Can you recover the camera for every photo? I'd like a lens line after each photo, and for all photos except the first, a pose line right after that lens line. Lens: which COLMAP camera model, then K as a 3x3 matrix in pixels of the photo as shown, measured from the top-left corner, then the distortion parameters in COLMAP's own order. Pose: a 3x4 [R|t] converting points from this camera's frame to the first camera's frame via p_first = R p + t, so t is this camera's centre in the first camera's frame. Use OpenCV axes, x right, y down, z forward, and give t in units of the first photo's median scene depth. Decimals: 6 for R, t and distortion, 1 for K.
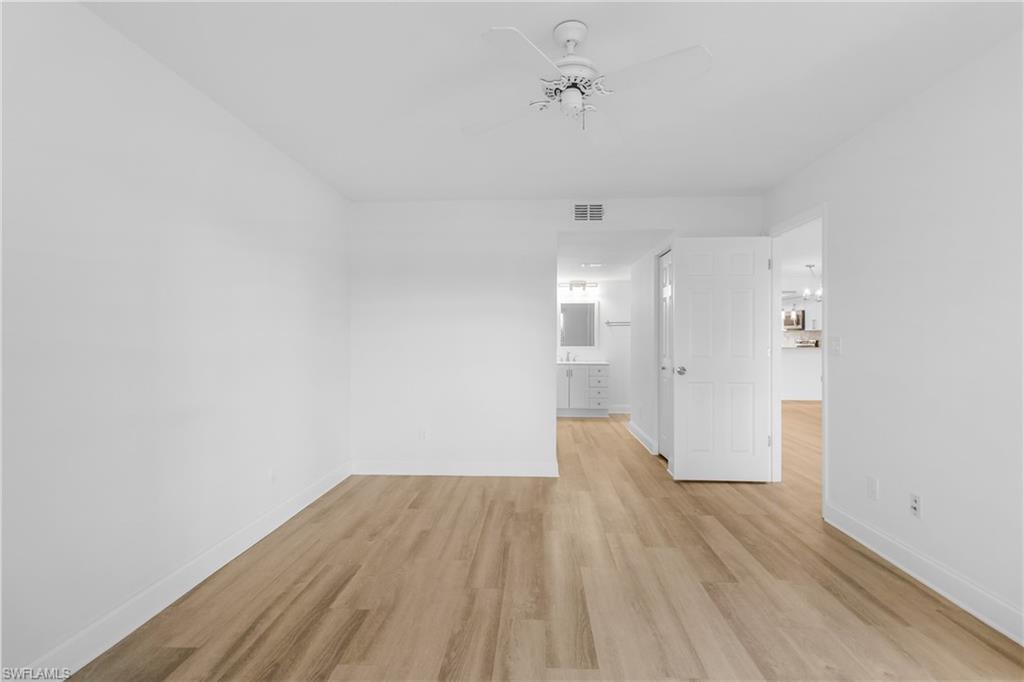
lens RADIAL K [[475.3, 0, 513.8], [0, 475.3, 340.5], [0, 0, 1]] dist [0.008120, -0.000278]
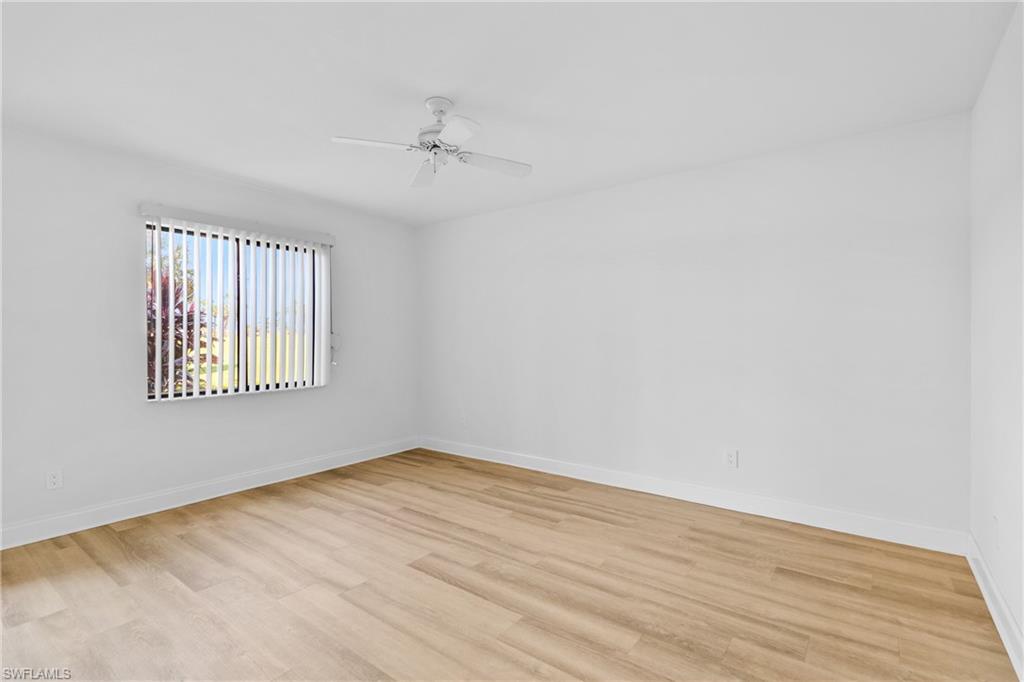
lens RADIAL K [[475.3, 0, 514.0], [0, 475.3, 338.7], [0, 0, 1]] dist [0.008120, -0.000278]
pose [[-0.565943, 0.004545, -0.824432, 0.827623], [0.003067, 0.999989, 0.003408, -0.004357], [0.824439, -0.000599, -0.565951, 1.461481]]
